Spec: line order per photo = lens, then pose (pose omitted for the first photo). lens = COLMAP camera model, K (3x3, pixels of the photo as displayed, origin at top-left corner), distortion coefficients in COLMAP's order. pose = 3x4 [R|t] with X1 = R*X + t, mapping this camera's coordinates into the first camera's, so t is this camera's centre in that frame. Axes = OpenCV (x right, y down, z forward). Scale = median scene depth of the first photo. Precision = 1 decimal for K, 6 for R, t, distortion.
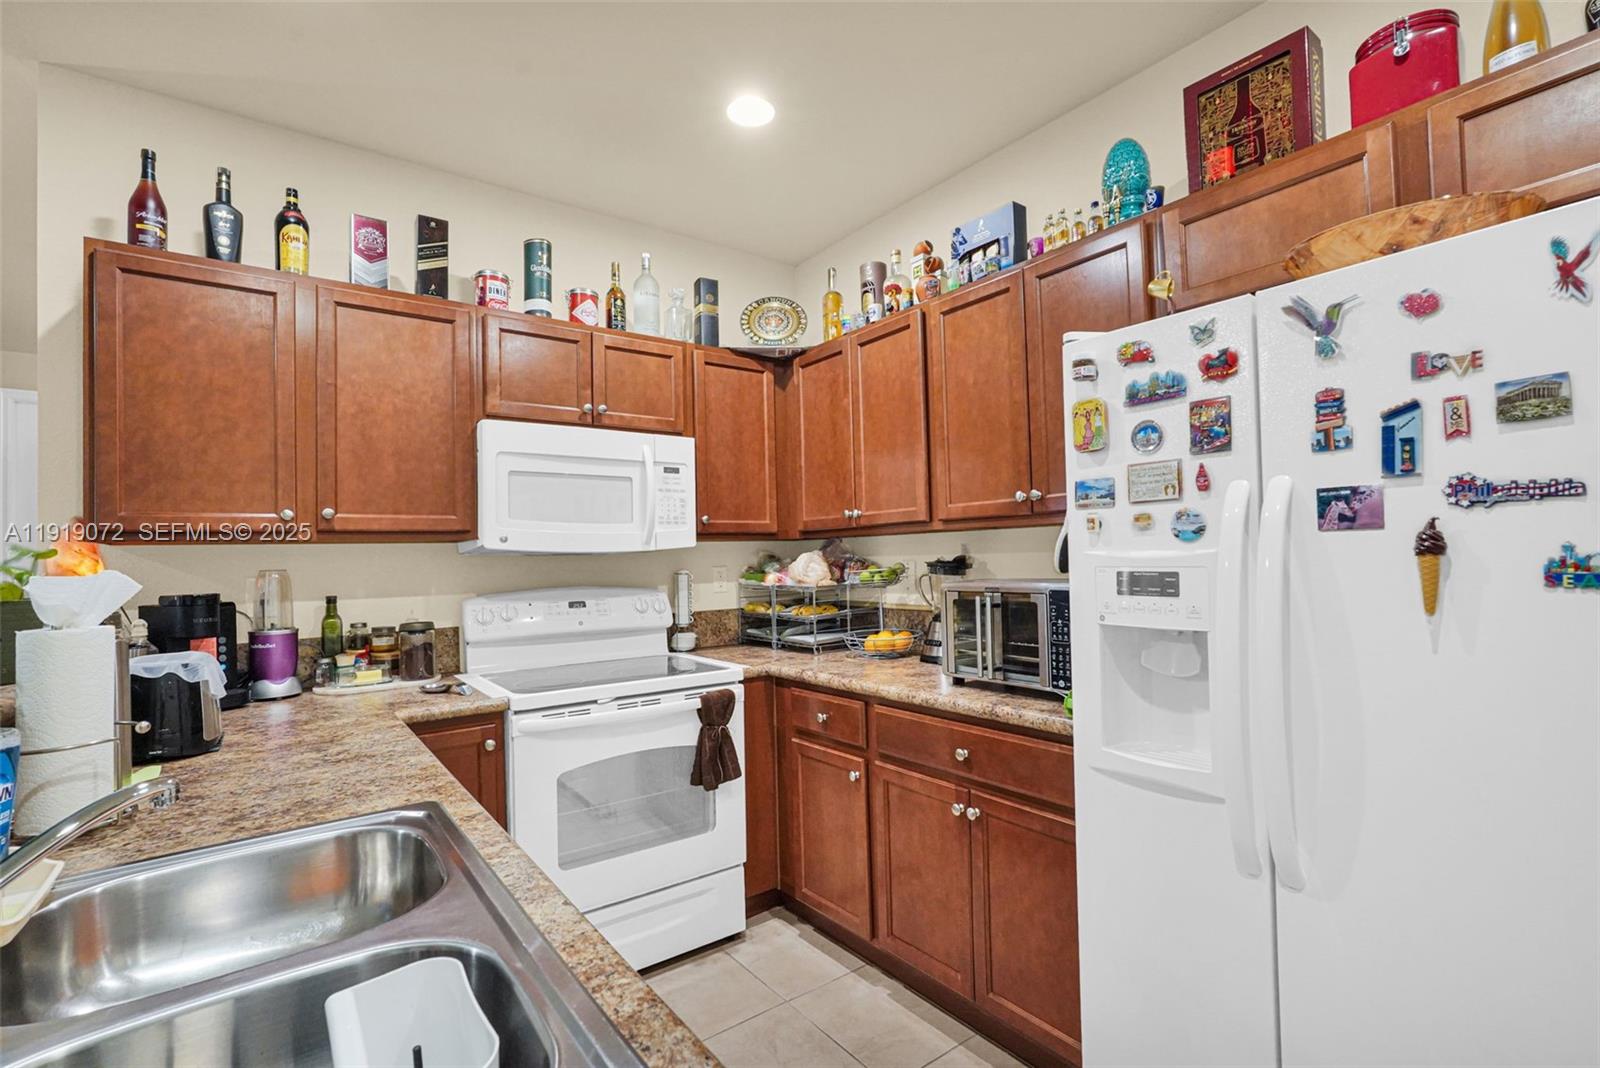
lens RADIAL K [[722.8, 0, 790.7], [0, 722.8, 540.2], [0, 0, 1]] dist [-0.008014, 0.006163]
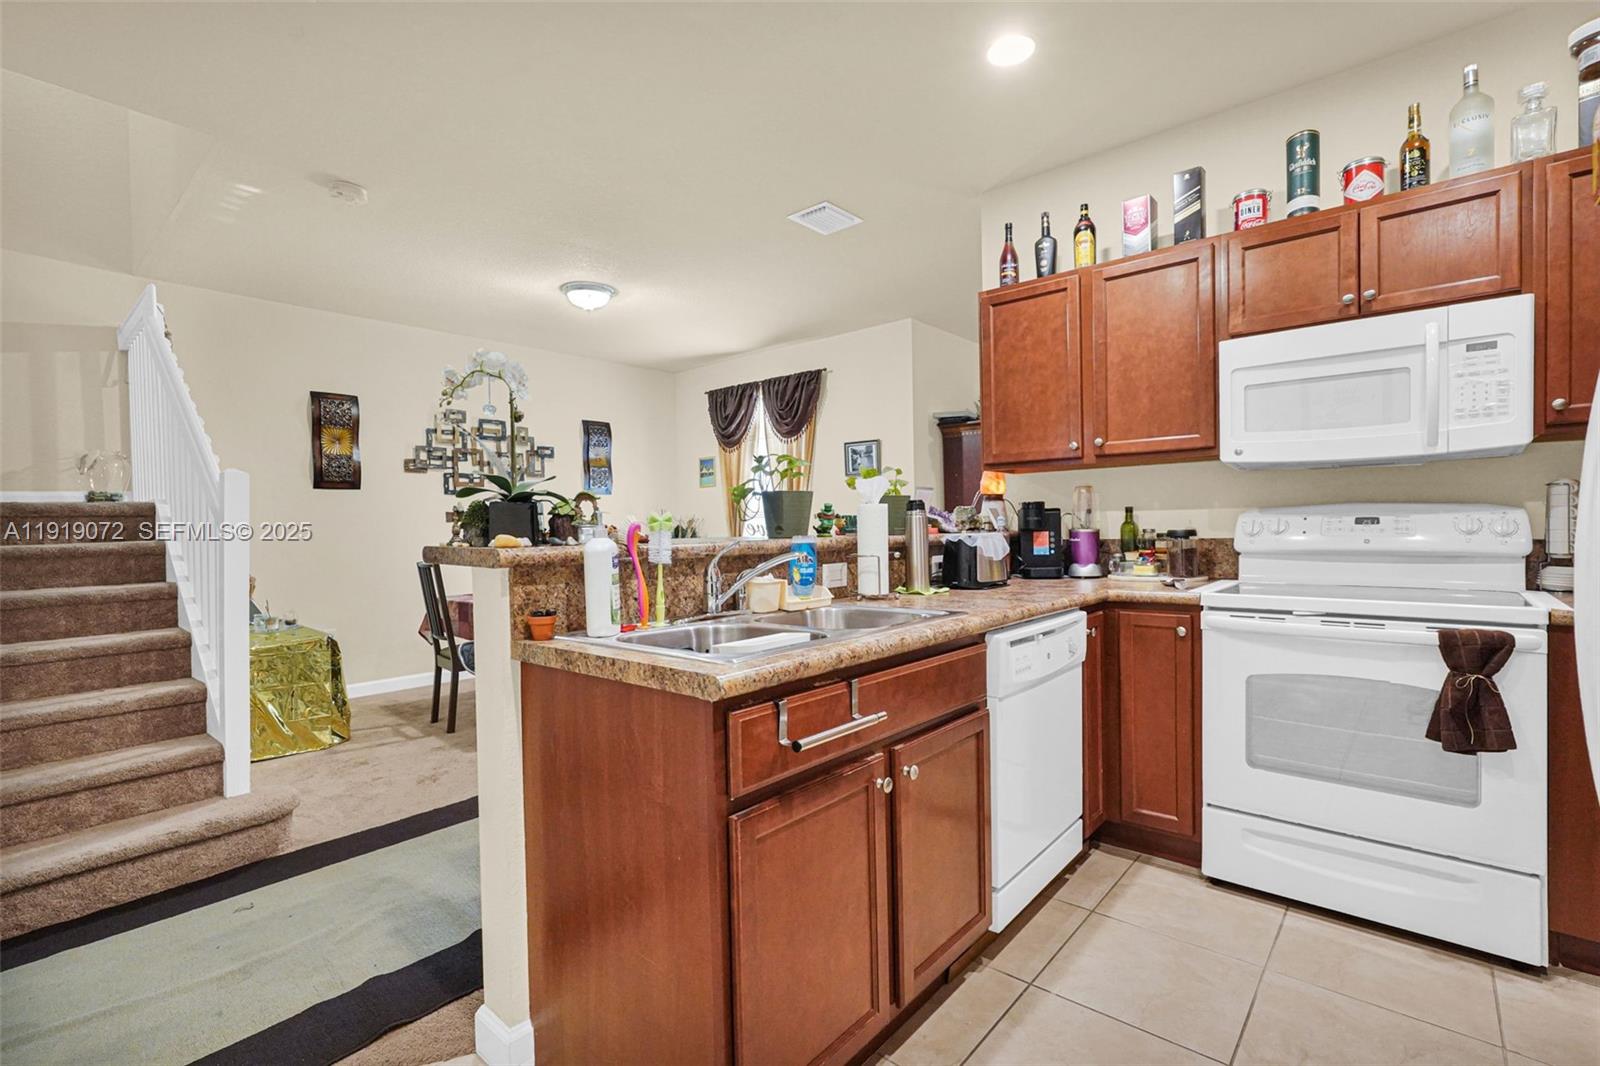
lens RADIAL K [[722.8, 0, 794.5], [0, 722.8, 530.3], [0, 0, 1]] dist [-0.008014, 0.006163]
pose [[0.224200, 0.030449, -0.974067, 0.492772], [0.035776, 0.998581, 0.039450, 0.048490], [0.973886, -0.043692, 0.222792, 0.133045]]
